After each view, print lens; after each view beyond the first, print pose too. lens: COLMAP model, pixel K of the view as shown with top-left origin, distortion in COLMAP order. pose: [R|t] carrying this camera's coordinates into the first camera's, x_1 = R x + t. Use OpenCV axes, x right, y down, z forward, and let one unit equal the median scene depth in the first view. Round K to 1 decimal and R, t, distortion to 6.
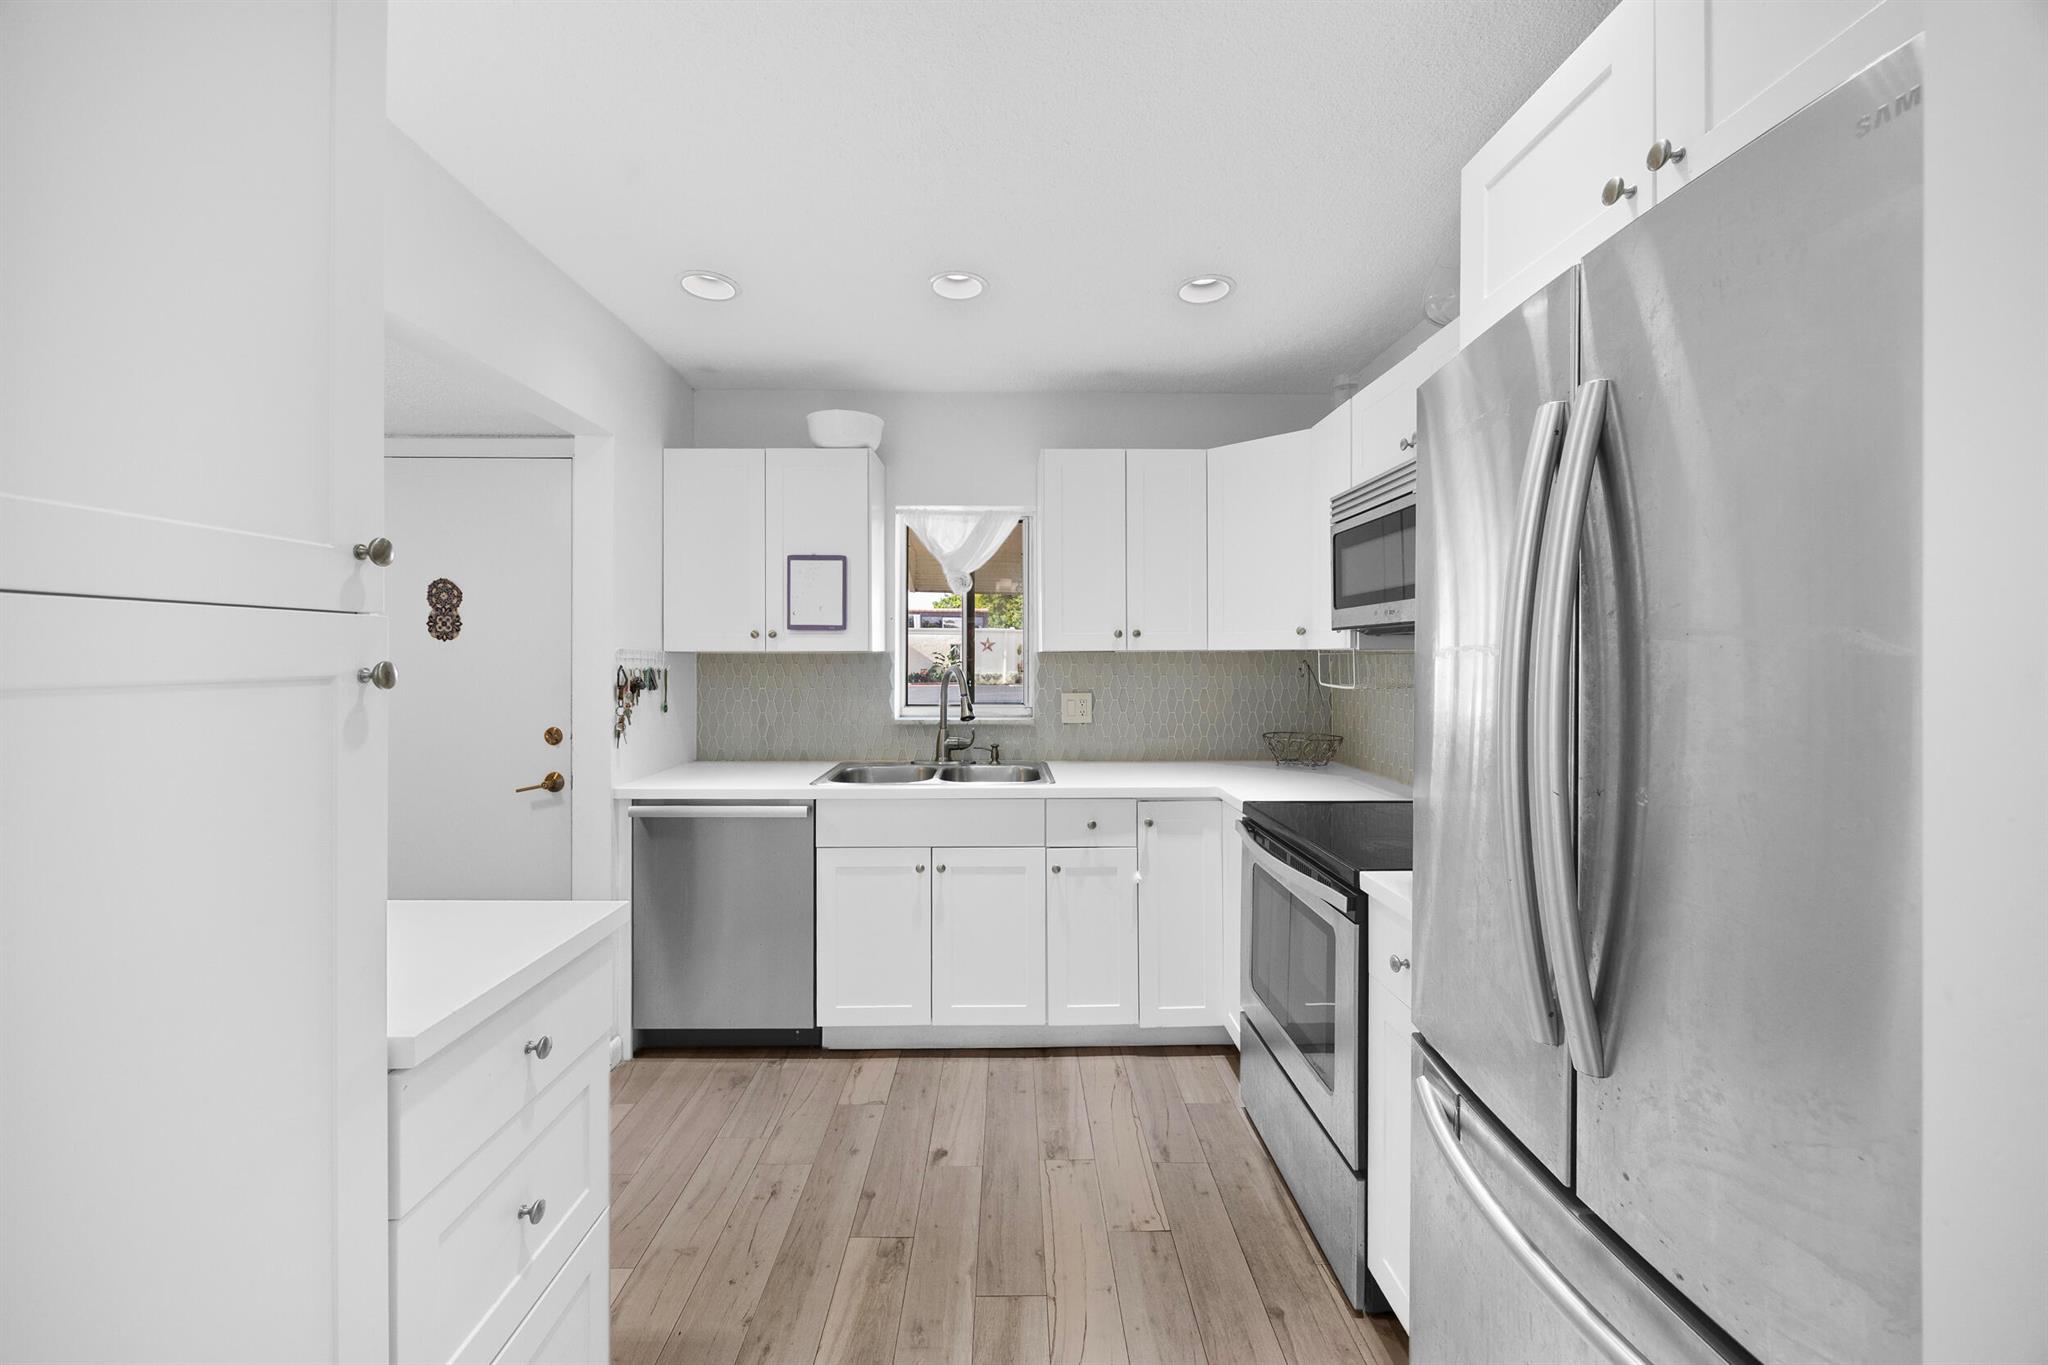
lens RADIAL K [[782.4, 0, 1022.1], [0, 782.4, 659.5], [0, 0, 1]] dist [-0.002860, 0.000008]
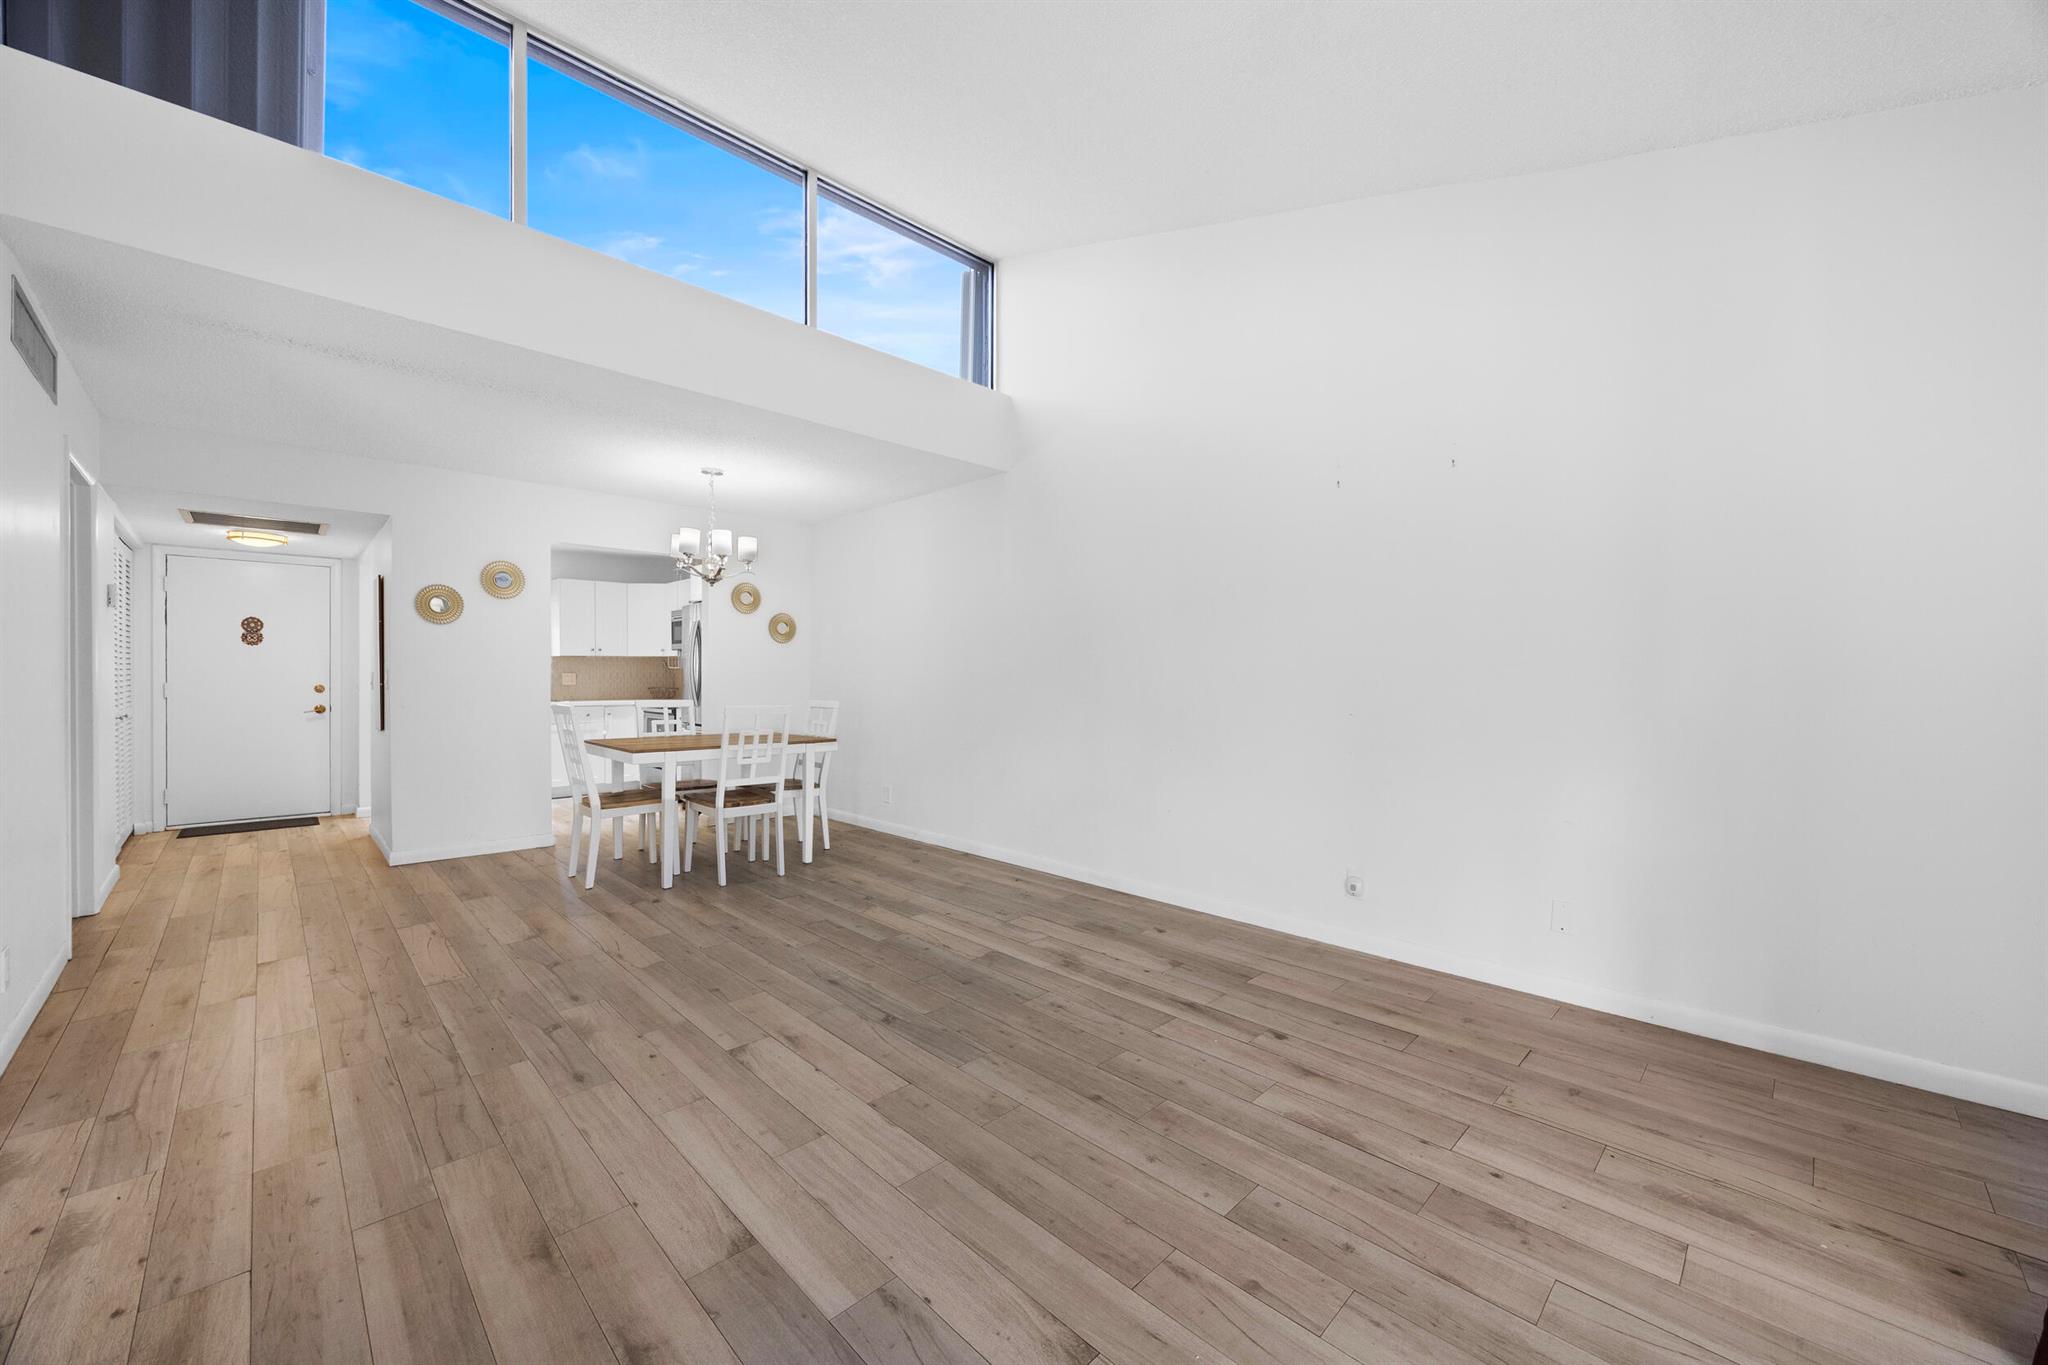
lens RADIAL K [[777.0, 0, 1026.8], [0, 777.0, 686.9], [0, 0, 1]] dist [-0.004182, -0.000020]
pose [[0.718087, -0.009055, 0.695895, -0.753839], [-0.002253, 0.999880, 0.015335, 0.058241], [-0.695950, -0.012580, 0.717980, -2.232704]]
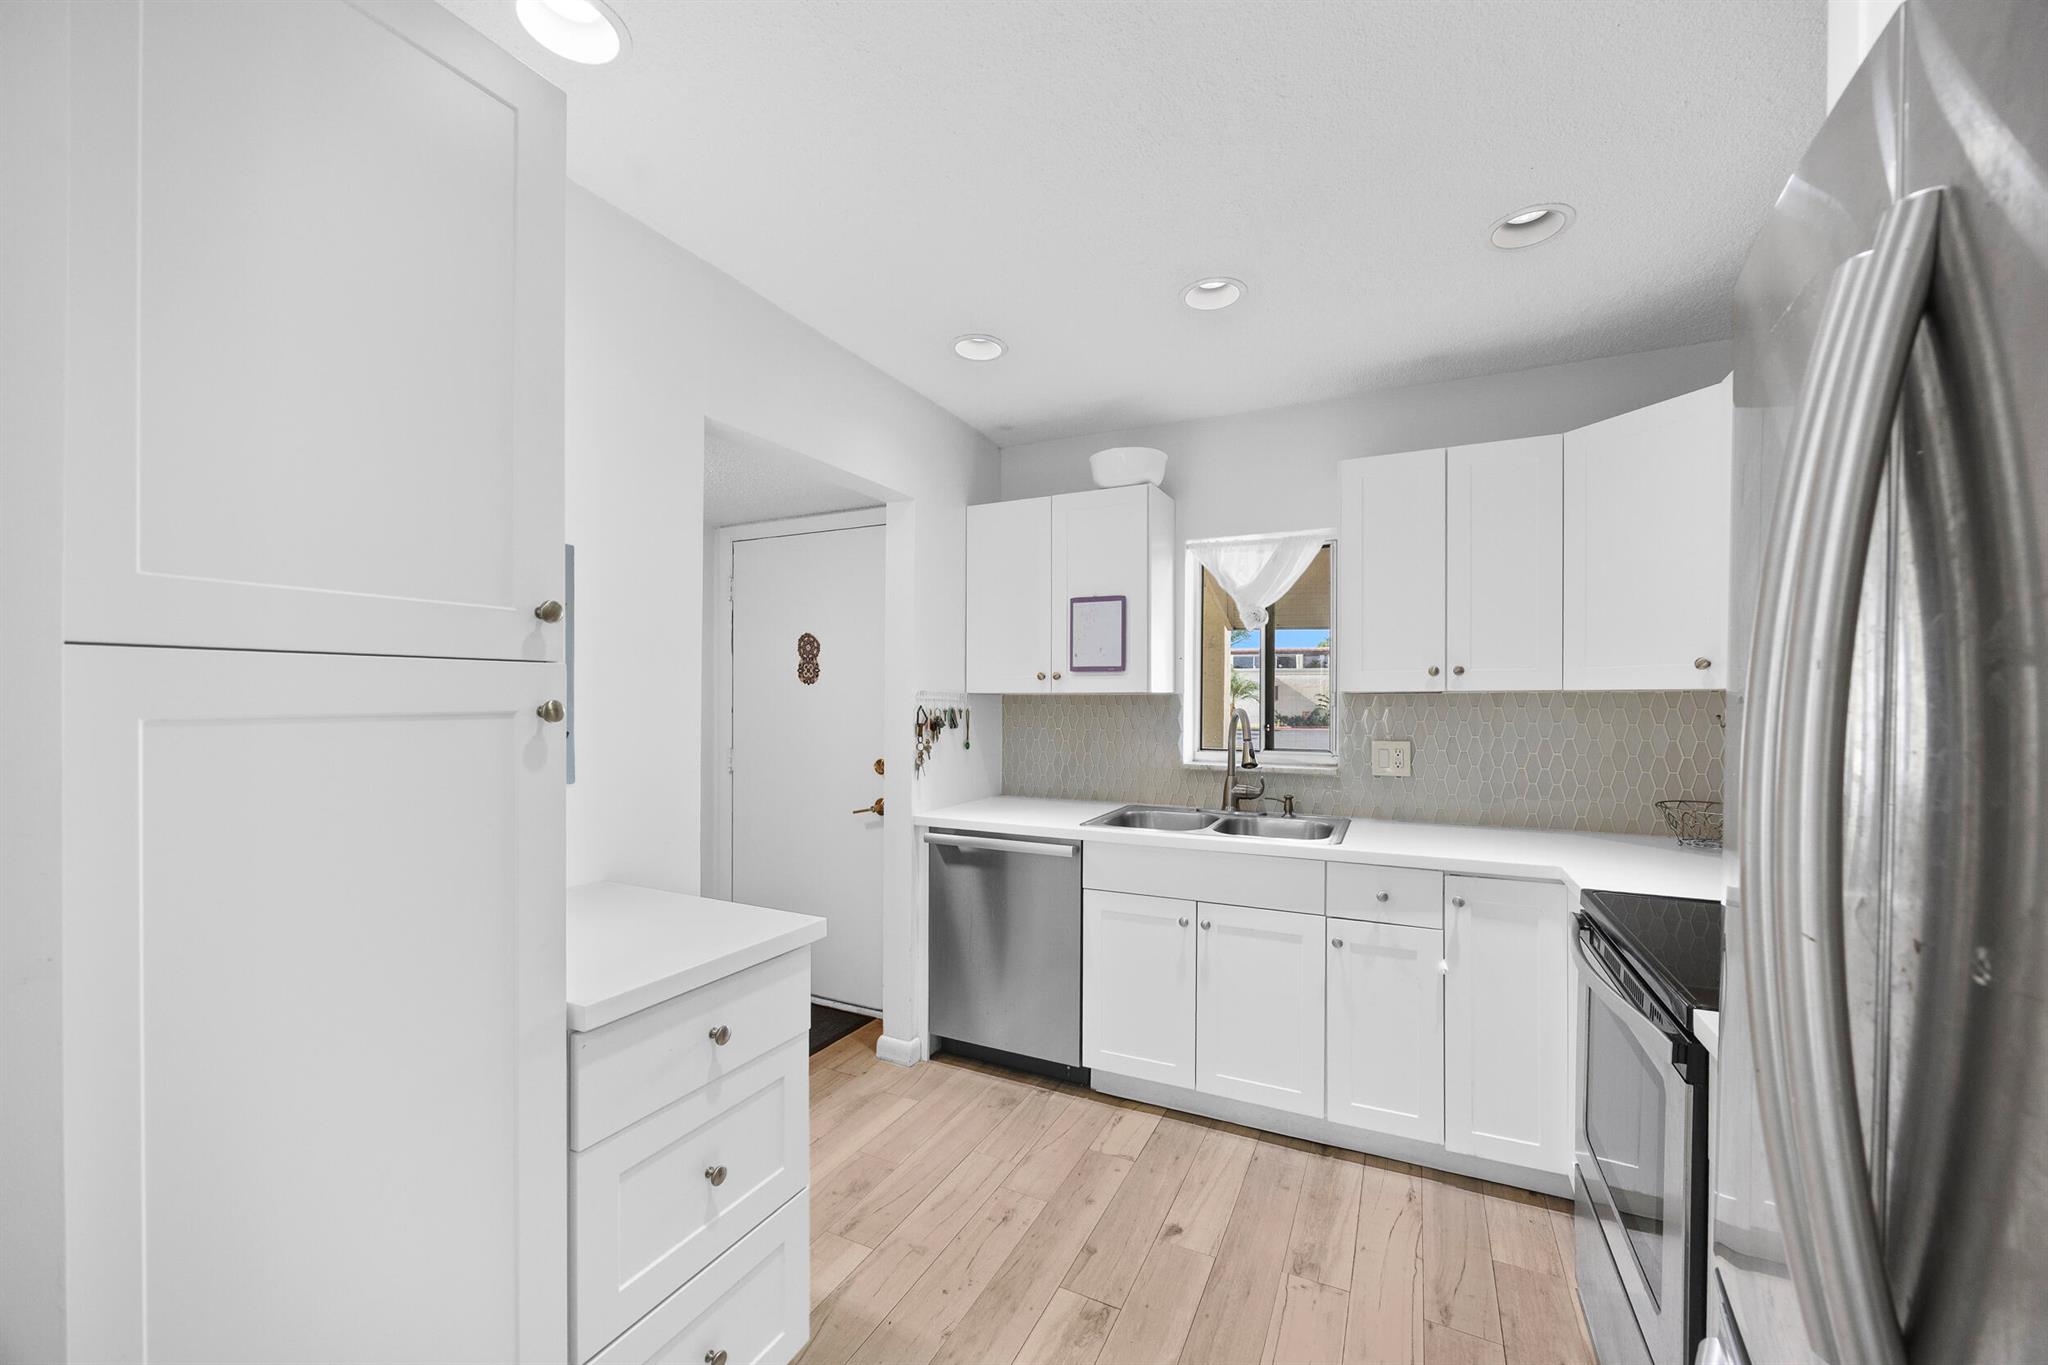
lens RADIAL K [[786.6, 0, 1033.2], [0, 786.6, 705.6], [0, 0, 1]] dist [-0.001515, 0.000090]
pose [[0.894119, 0.005687, -0.447794, 0.130423], [-0.003420, 0.999977, 0.005870, 0.000429], [0.447817, -0.003717, 0.894118, 0.069552]]
